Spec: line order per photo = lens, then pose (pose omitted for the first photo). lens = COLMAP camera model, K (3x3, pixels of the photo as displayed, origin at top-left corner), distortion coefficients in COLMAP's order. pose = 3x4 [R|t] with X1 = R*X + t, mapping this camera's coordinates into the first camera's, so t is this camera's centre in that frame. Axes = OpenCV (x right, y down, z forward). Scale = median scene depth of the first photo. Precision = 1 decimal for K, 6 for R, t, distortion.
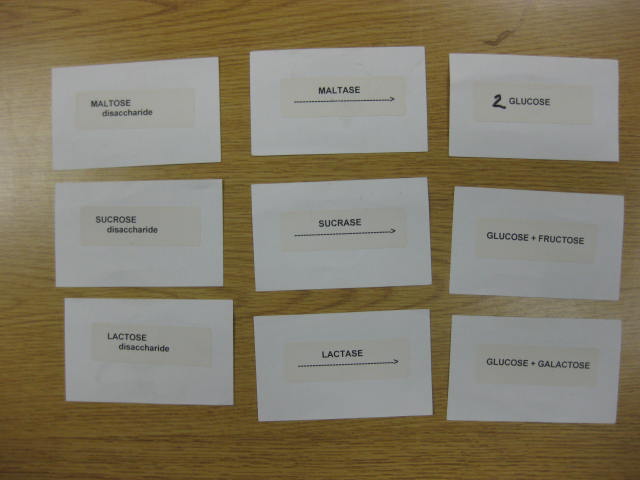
lens RADIAL K [[758.5, 0, 320.0], [0, 758.5, 240.0], [0, 0, 1]] dist [-0.258984, 0.298145]
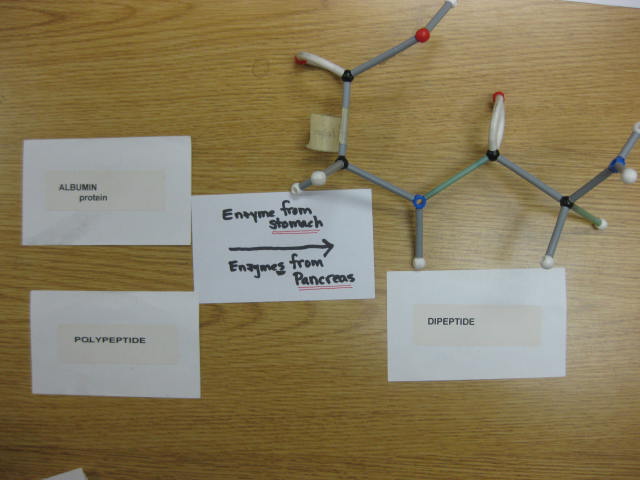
lens RADIAL K [[758.5, 0, 320.0], [0, 758.5, 240.0], [0, 0, 1]] dist [-0.258984, 0.298145]
pose [[0.998926, 0.043085, -0.017028, 0.182183], [-0.043148, 0.999063, -0.003354, -0.027941], [0.016867, 0.004085, 0.999849, 0.024451]]
